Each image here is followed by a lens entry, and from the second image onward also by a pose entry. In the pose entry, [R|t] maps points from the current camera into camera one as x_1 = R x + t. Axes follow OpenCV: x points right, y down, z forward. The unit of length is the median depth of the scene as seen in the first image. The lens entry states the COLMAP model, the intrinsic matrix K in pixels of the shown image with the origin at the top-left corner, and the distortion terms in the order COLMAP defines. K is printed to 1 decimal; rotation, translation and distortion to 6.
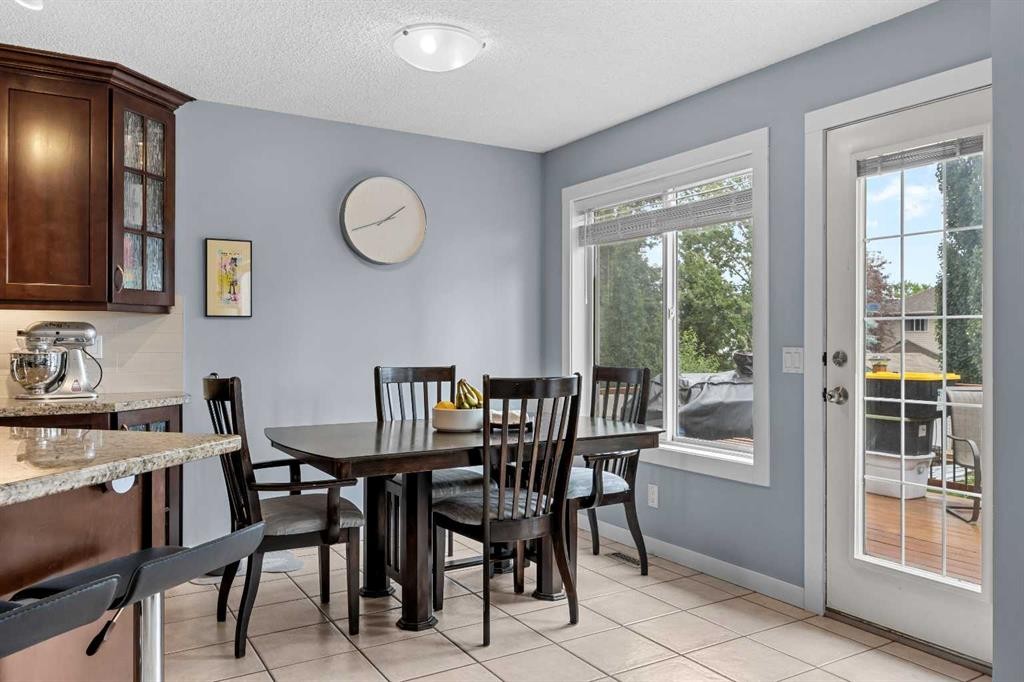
lens RADIAL K [[749.3, 0, 509.8], [0, 749.3, 342.2], [0, 0, 1]] dist [-0.004719, 0.000963]
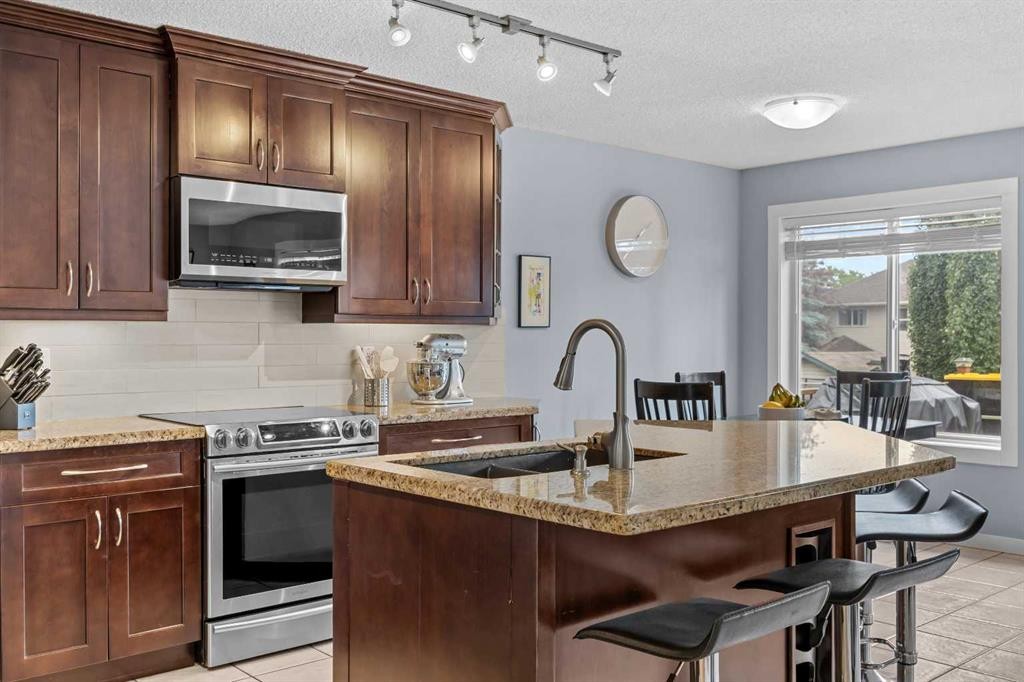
lens RADIAL K [[953.2, 0, 503.0], [0, 953.2, 341.3], [0, 0, 1]] dist [0.011911, 0.000000]
pose [[0.982912, -0.000738, 0.184075, -0.682799], [-0.000339, 0.999983, 0.005824, -0.021798], [-0.184076, -0.005787, 0.982895, -0.348496]]
